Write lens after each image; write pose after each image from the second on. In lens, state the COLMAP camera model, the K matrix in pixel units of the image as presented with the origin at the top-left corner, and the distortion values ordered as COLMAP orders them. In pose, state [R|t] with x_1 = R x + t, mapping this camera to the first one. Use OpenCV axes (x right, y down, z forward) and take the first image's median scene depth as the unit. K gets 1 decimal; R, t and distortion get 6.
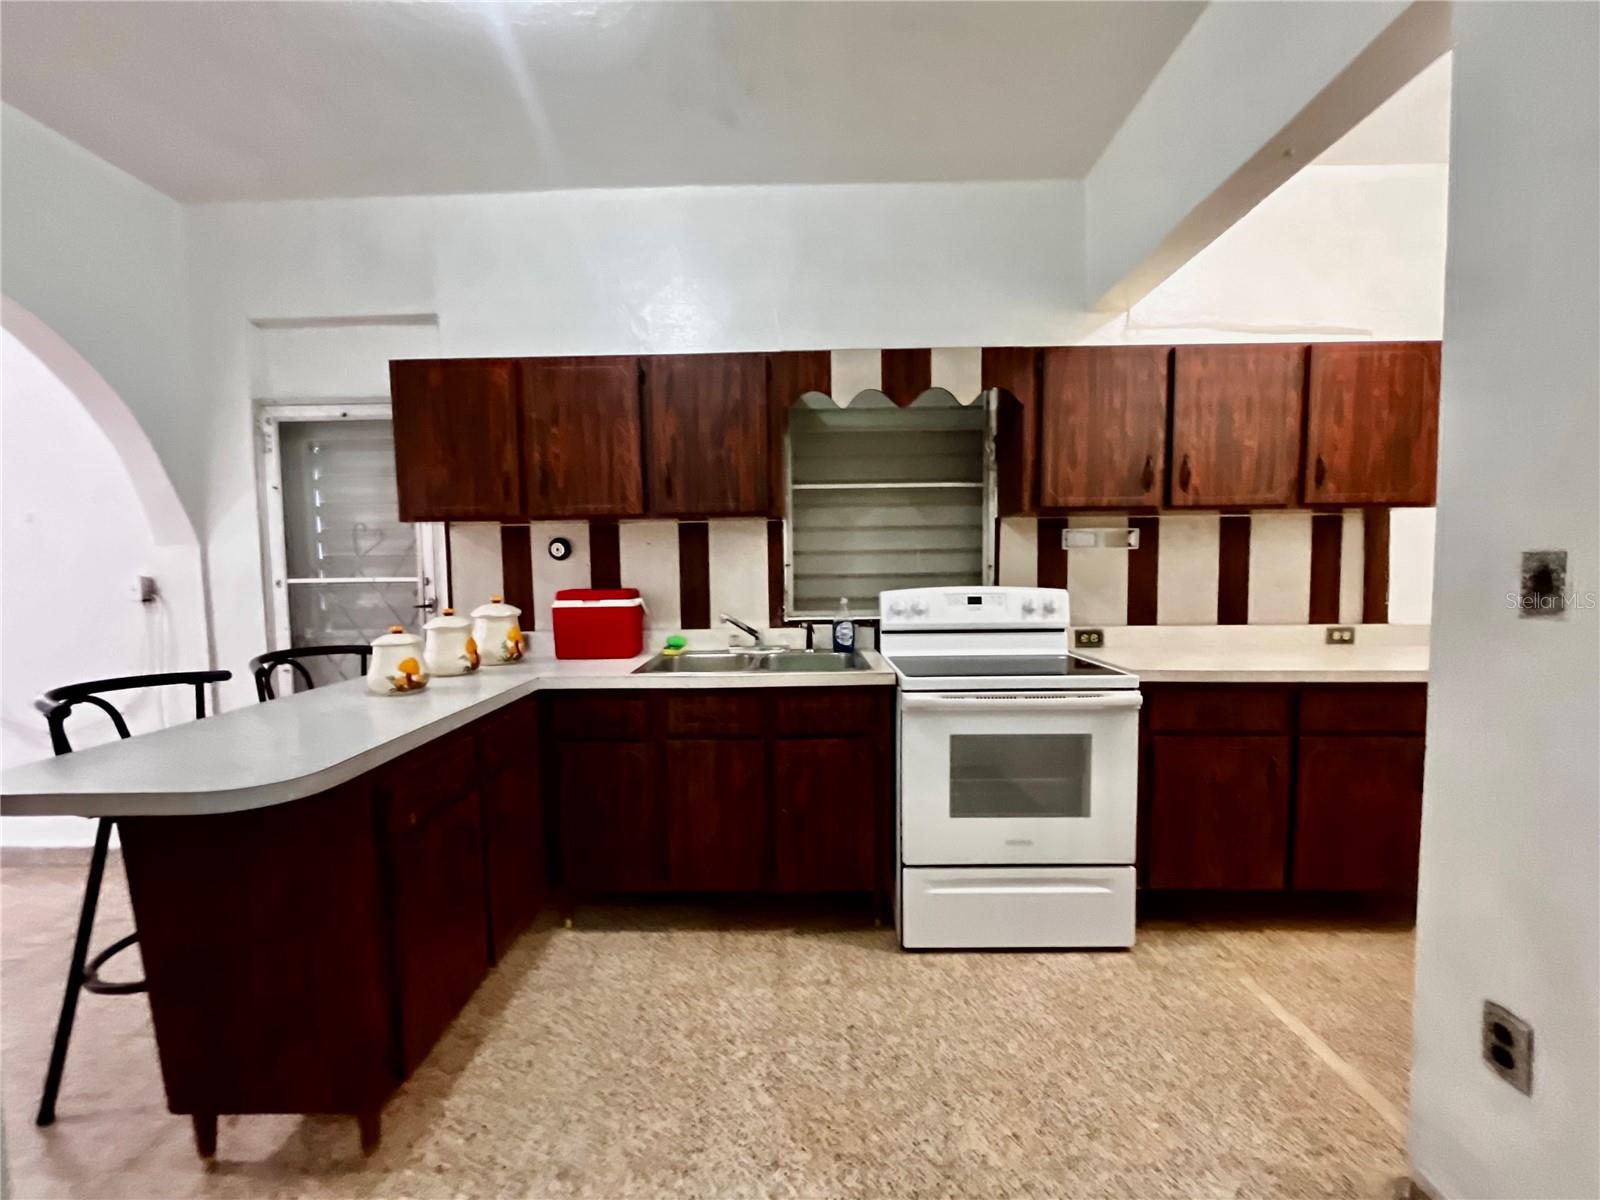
lens RADIAL K [[640.8, 0, 792.2], [0, 640.8, 605.0], [0, 0, 1]] dist [0.001999, -0.000007]
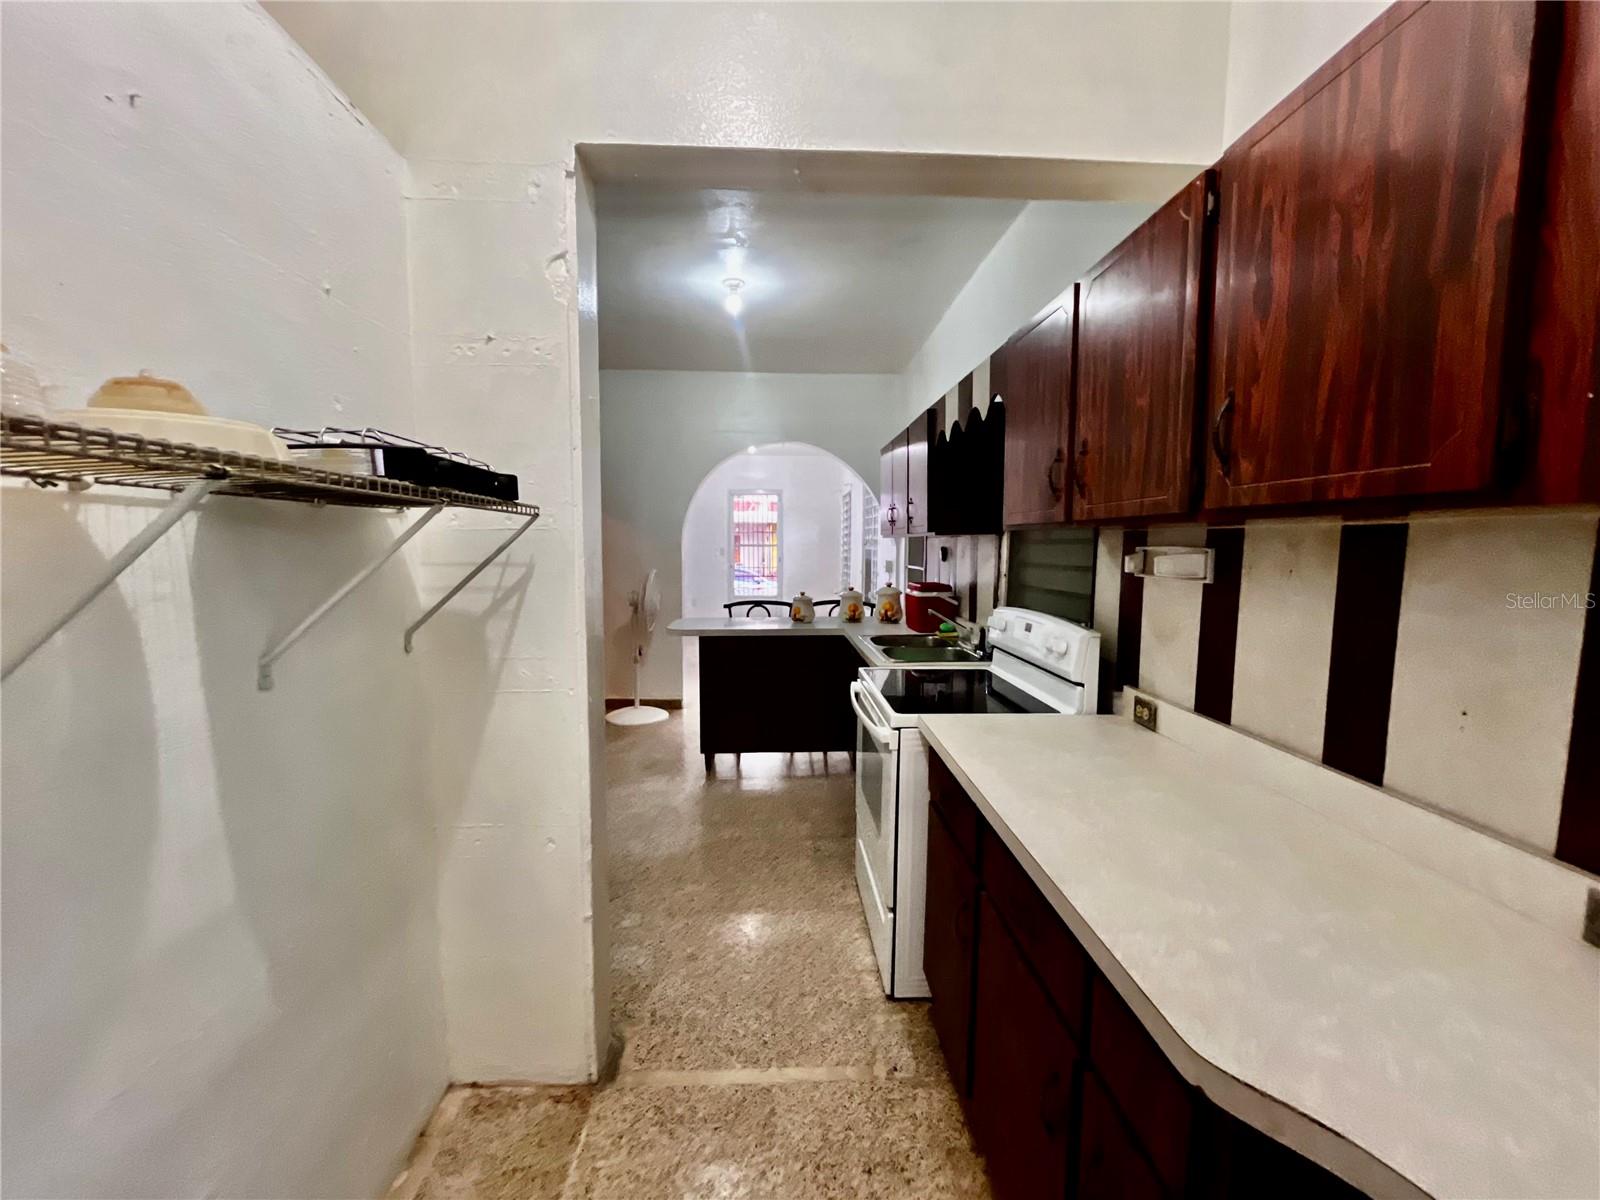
lens RADIAL K [[640.8, 0, 791.9], [0, 640.8, 602.5], [0, 0, 1]] dist [0.001999, -0.000007]
pose [[0.059721, 0.104786, -0.992700, 1.254222], [-0.065366, 0.992751, 0.100859, -0.119825], [0.996073, 0.058866, 0.066138, 0.679506]]
